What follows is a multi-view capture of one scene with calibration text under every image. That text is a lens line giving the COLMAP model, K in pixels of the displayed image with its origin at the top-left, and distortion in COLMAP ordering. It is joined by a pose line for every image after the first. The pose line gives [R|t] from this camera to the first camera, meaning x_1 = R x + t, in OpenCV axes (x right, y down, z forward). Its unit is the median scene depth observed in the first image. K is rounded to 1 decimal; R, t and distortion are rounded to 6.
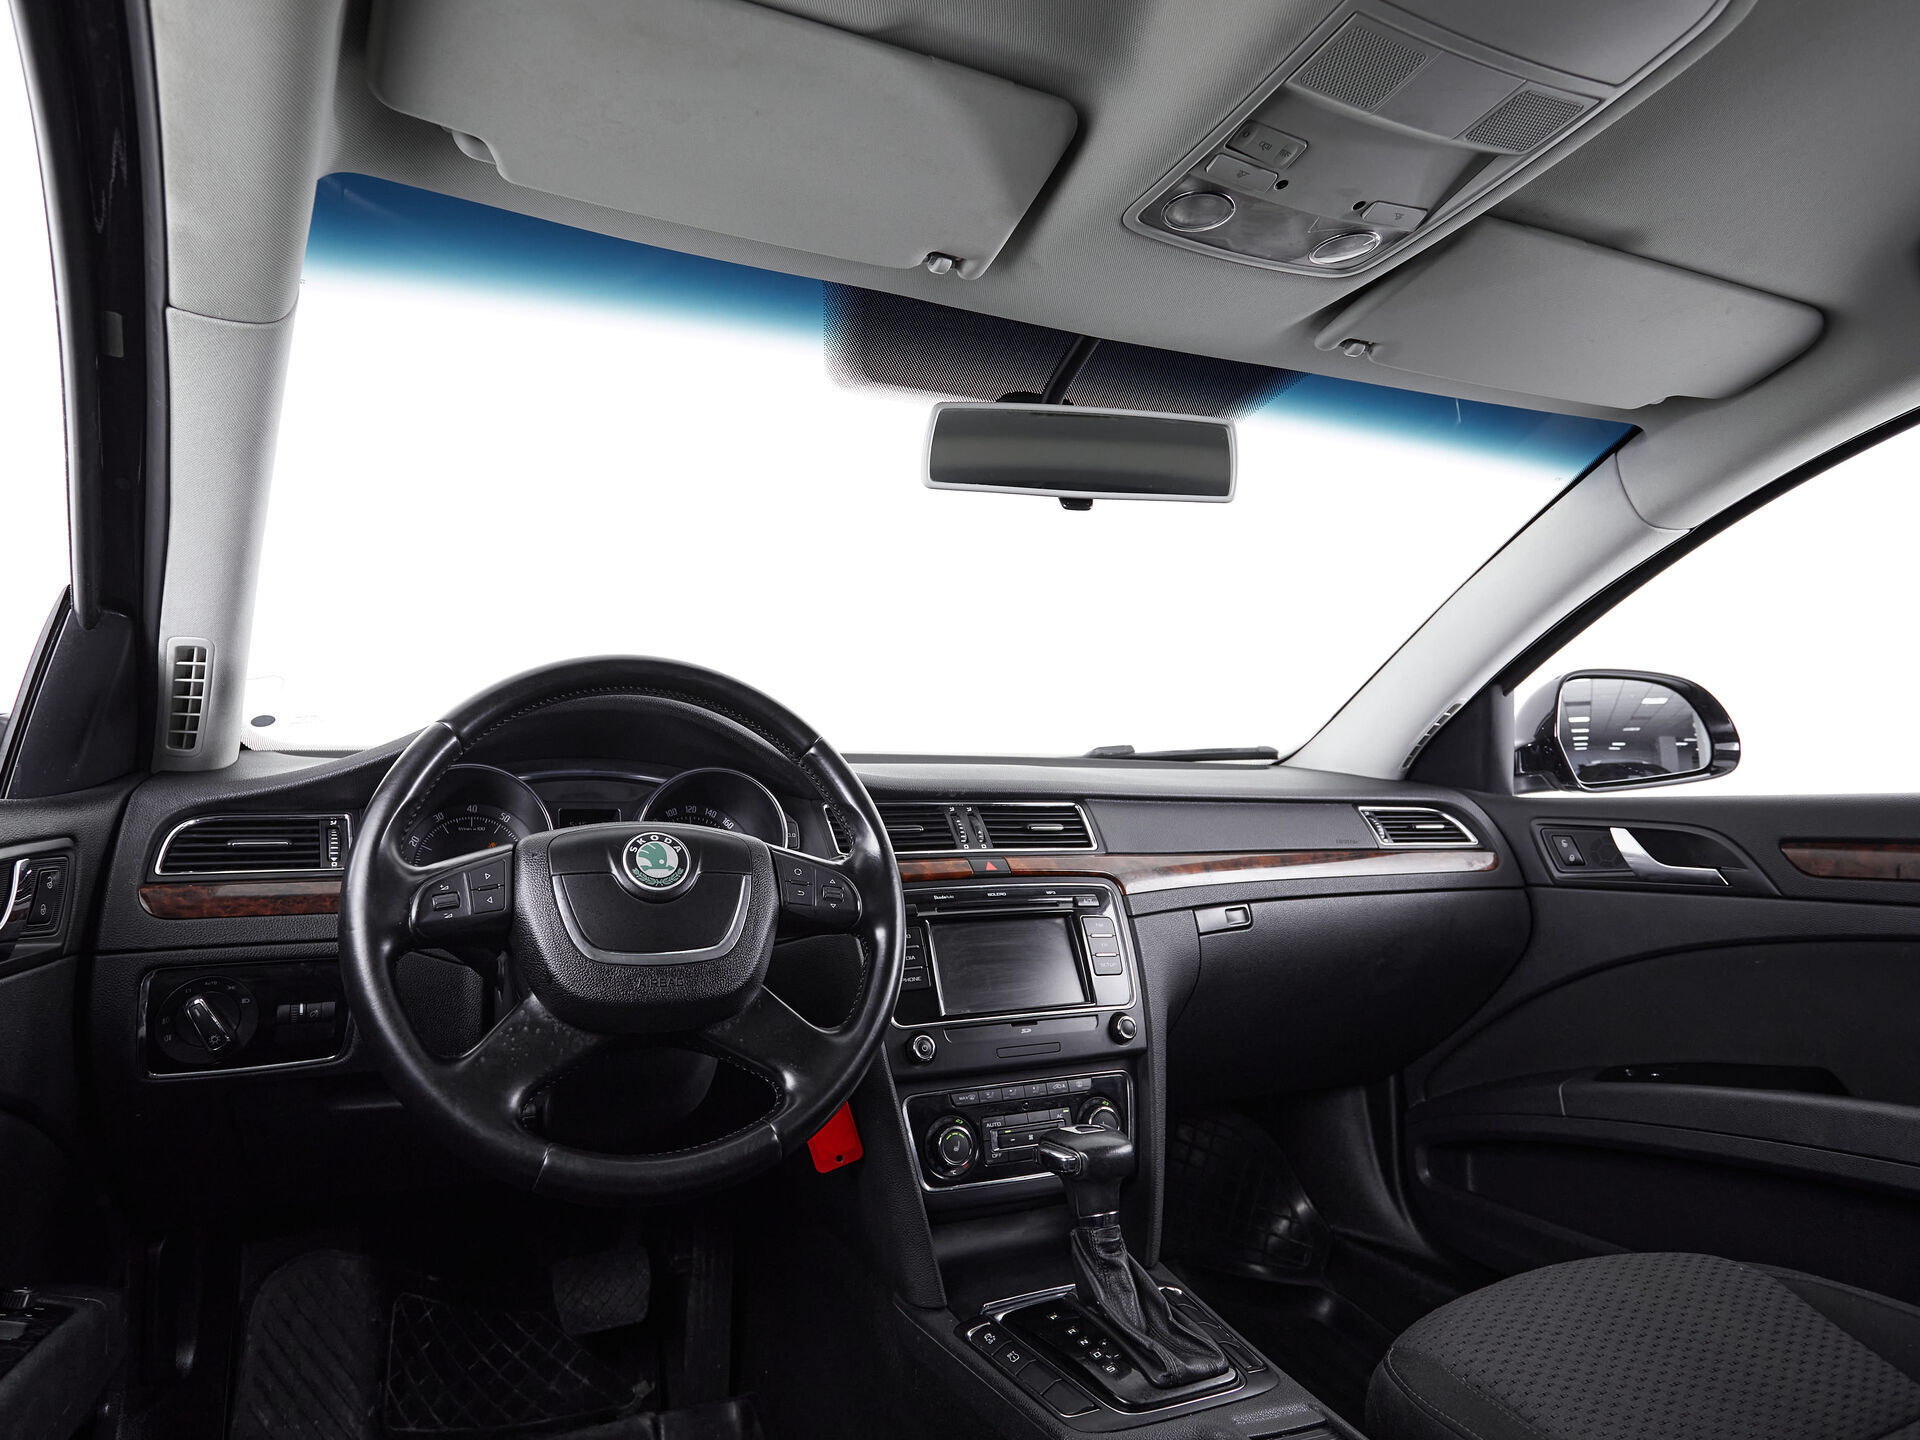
lens RADIAL K [[1069.9, 0, 851.4], [0, 1069.9, 725.4], [0, 0, 1]] dist [0.003190, 0.000552]
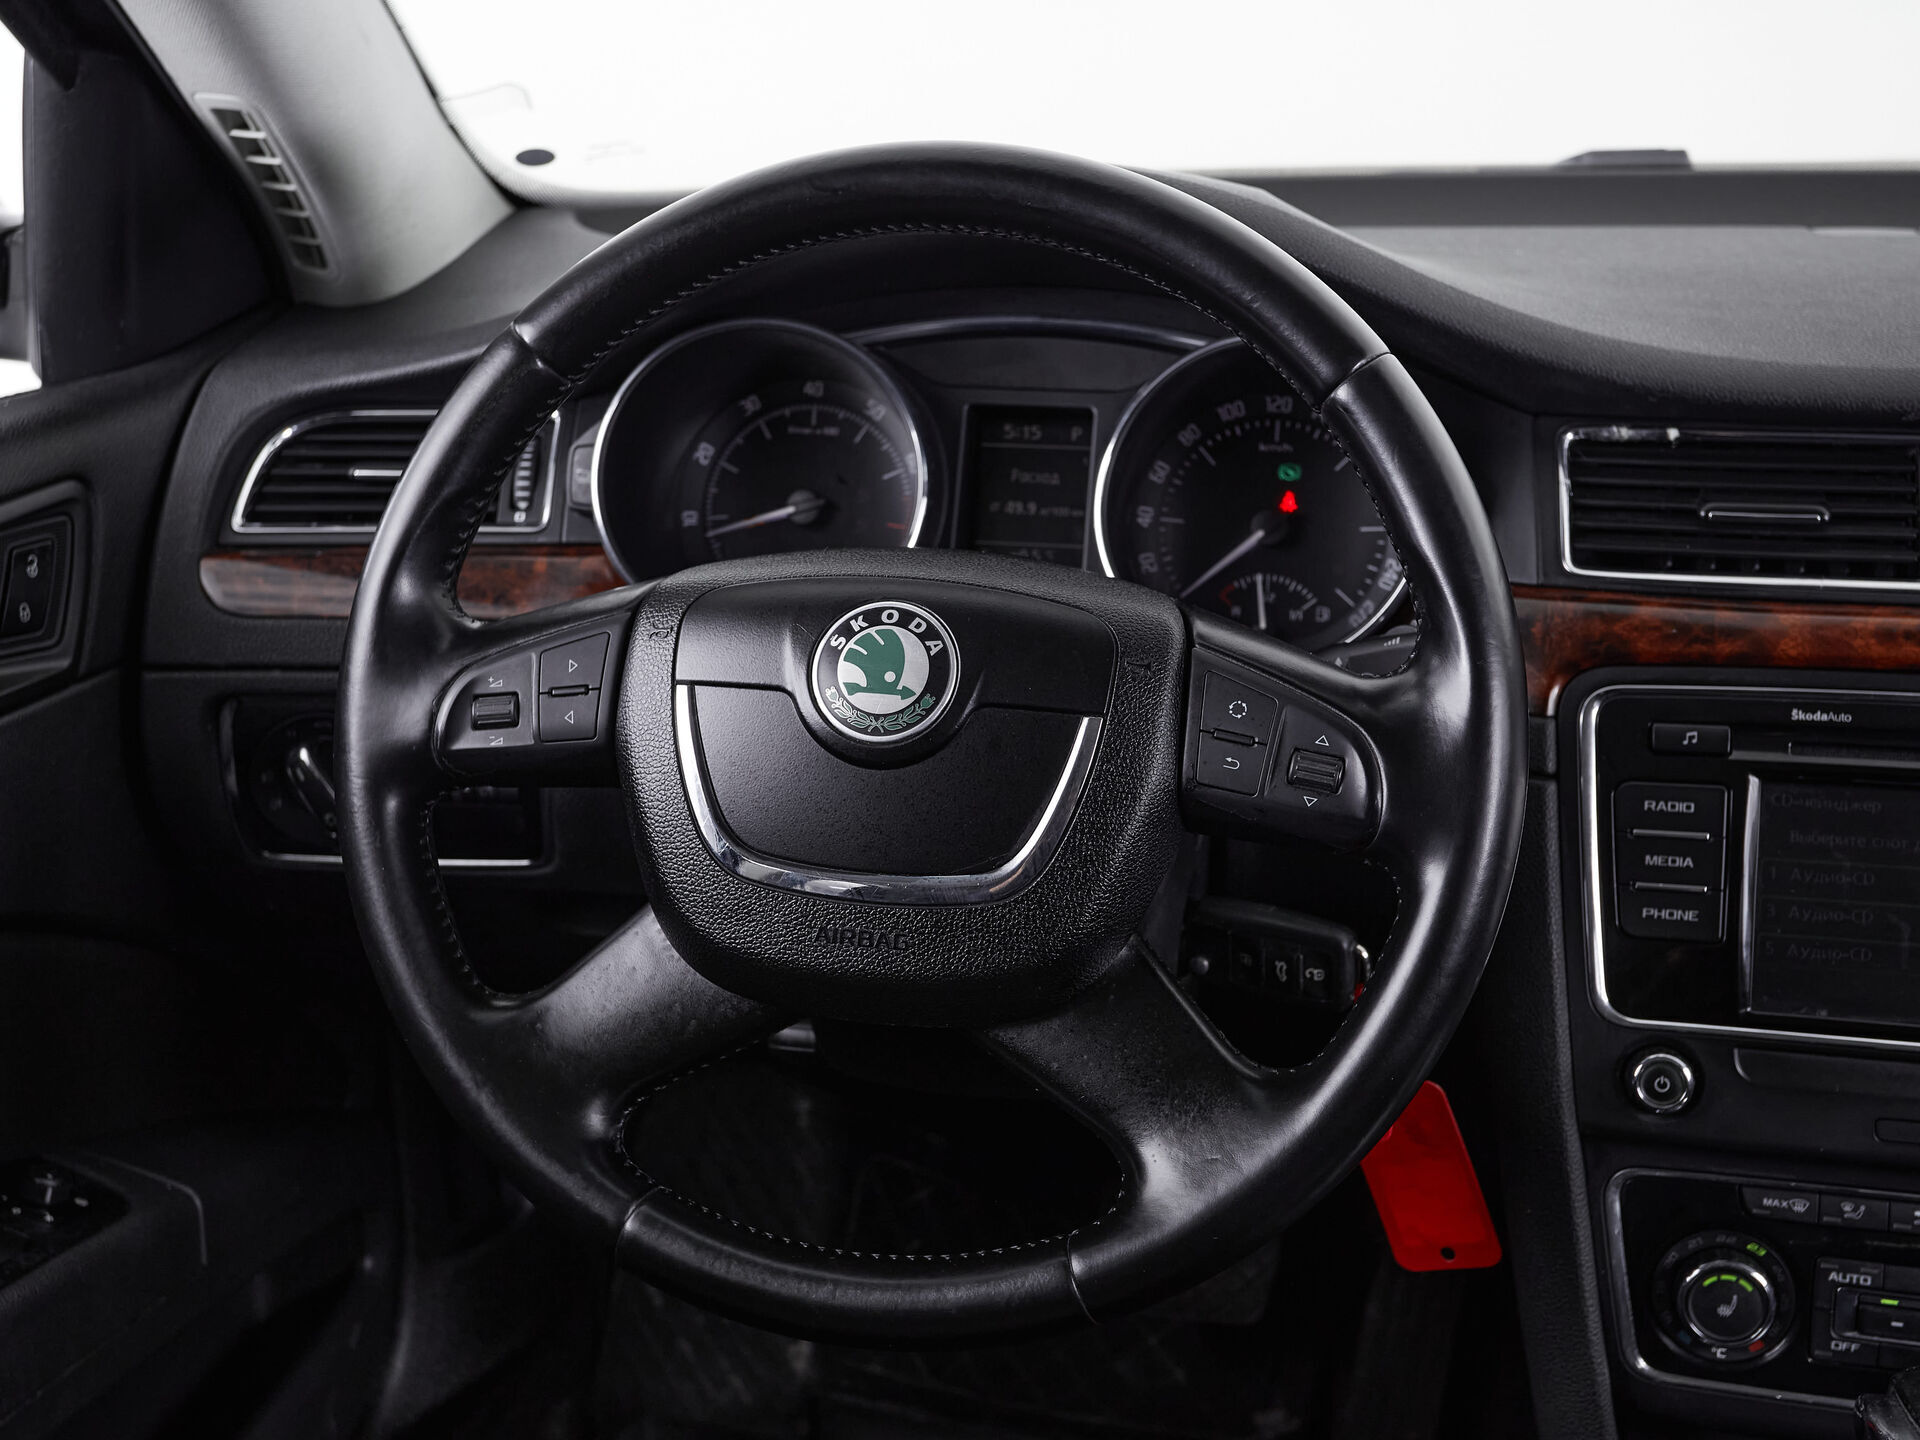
lens RADIAL K [[2252.8, 0, 948.6], [0, 2252.8, 722.0], [0, 0, 1]] dist [0.016240, 0.038893]
pose [[0.823021, 0.169827, -0.542029, 0.284362], [0.050228, 0.928760, 0.367263, -0.159435], [0.565786, -0.329491, 0.755859, 0.225606]]
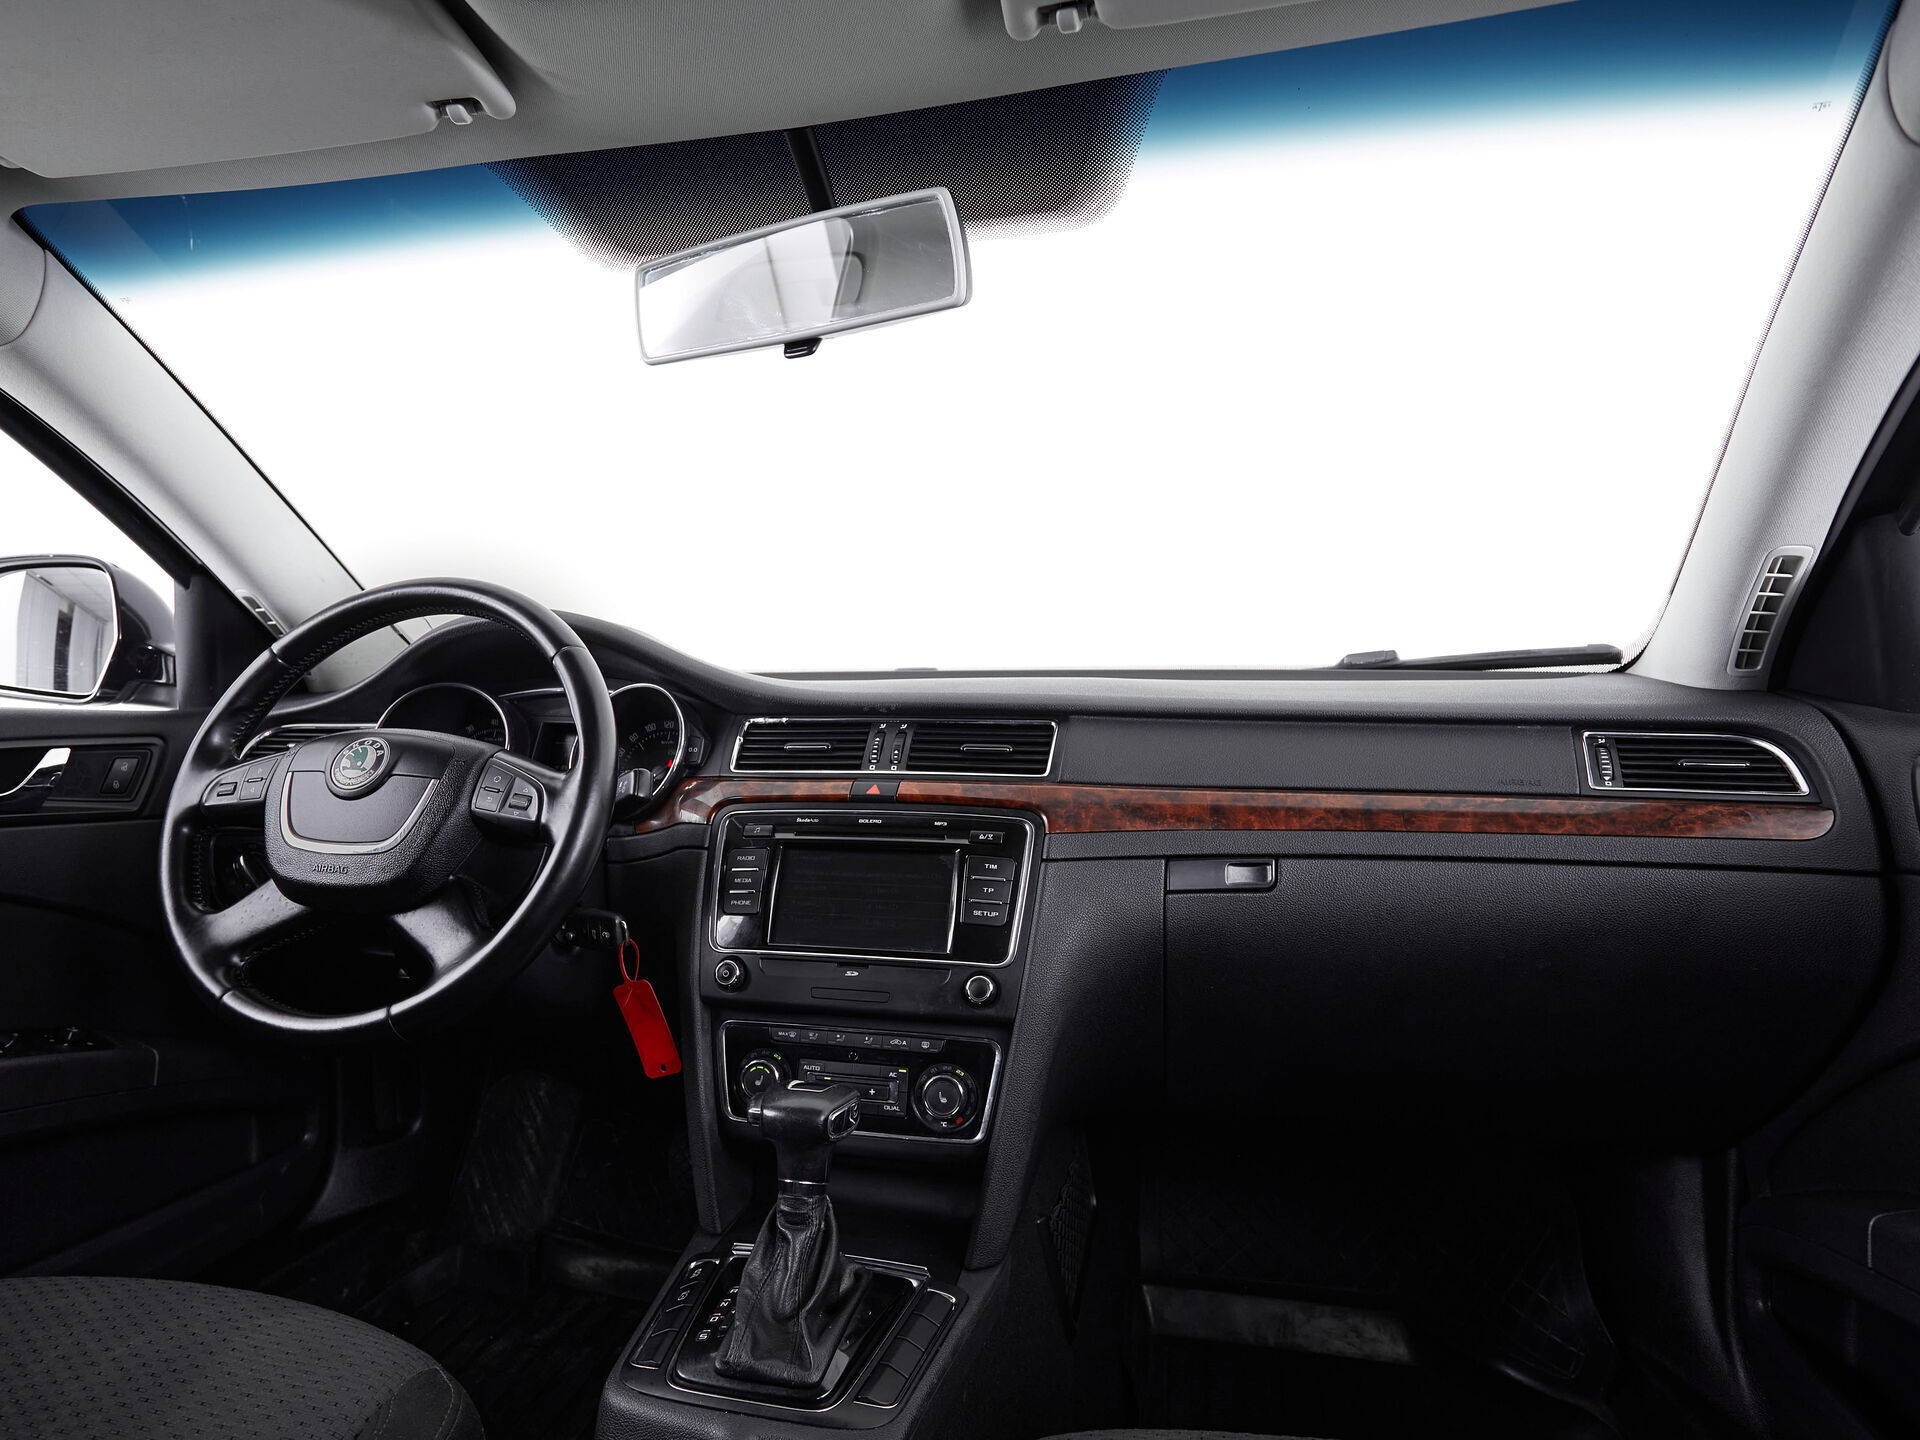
lens RADIAL K [[1048.9, 0, 948.1], [0, 1048.9, 776.2], [0, 0, 1]] dist [-0.004346, -0.000156]
pose [[0.815358, 0.033409, -0.577993, 0.743814], [0.030523, 0.994465, 0.100540, 0.039188], [0.578153, -0.099618, 0.809825, 0.370275]]
